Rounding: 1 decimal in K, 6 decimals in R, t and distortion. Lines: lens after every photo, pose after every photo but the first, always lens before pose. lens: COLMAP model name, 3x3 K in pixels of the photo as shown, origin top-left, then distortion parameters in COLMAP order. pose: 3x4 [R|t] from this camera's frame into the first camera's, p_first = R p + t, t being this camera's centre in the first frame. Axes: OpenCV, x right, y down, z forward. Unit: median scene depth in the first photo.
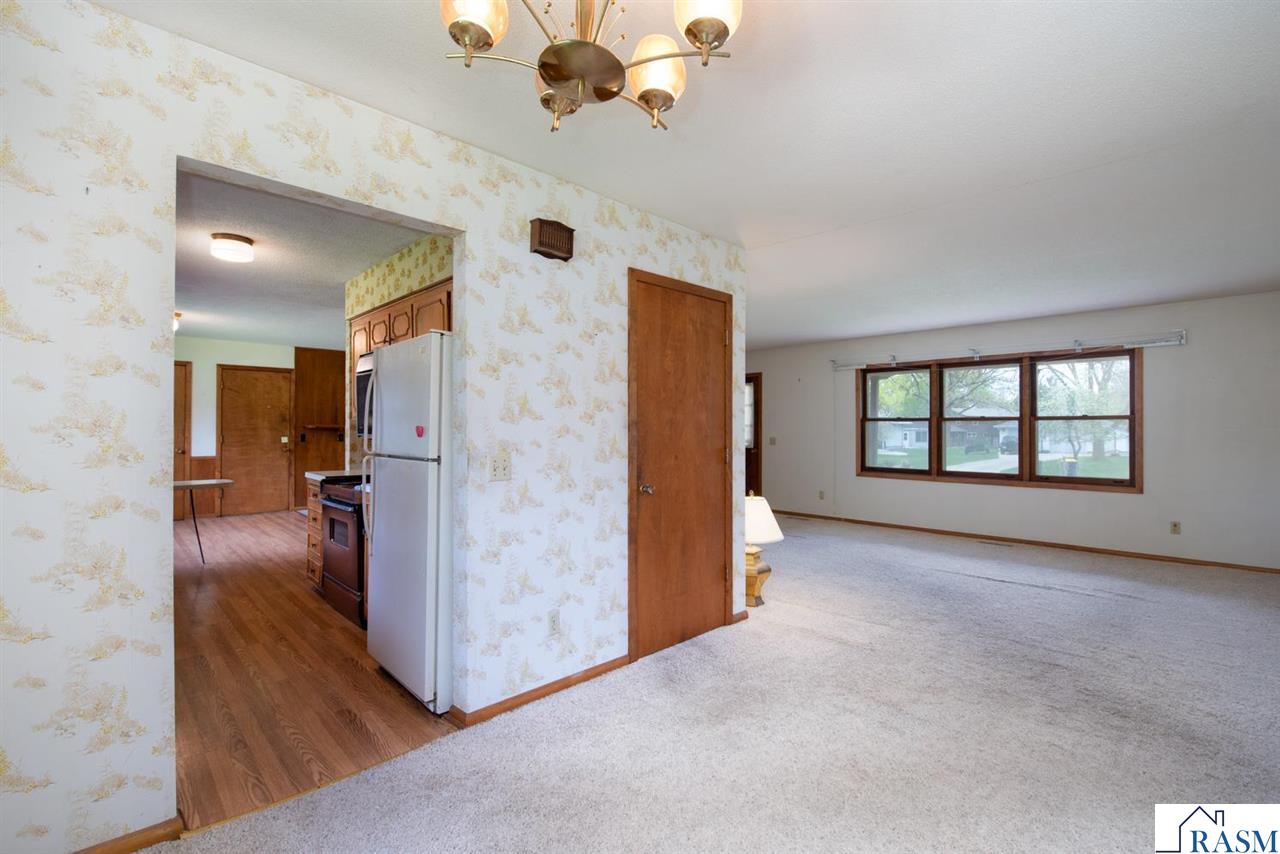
lens RADIAL K [[576.8, 0, 647.1], [0, 576.8, 421.0], [0, 0, 1]] dist [-0.002709, -0.000310]
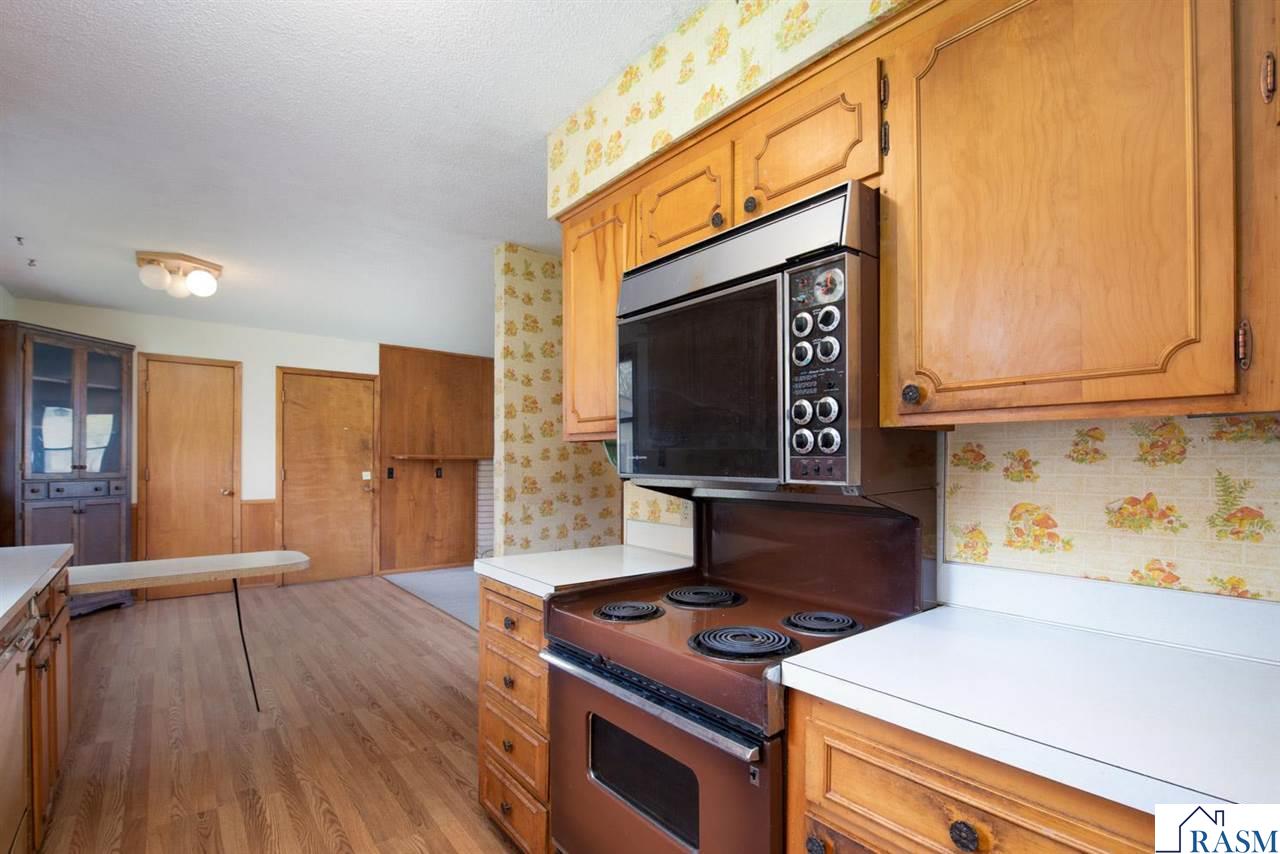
lens RADIAL K [[576.8, 0, 618.2], [0, 576.8, 461.9], [0, 0, 1]] dist [-0.002709, -0.000310]
pose [[0.994746, 0.003922, -0.102295, -0.253383], [-0.002559, 0.999906, 0.013452, 0.005535], [0.102338, -0.013120, 0.994663, 0.333535]]
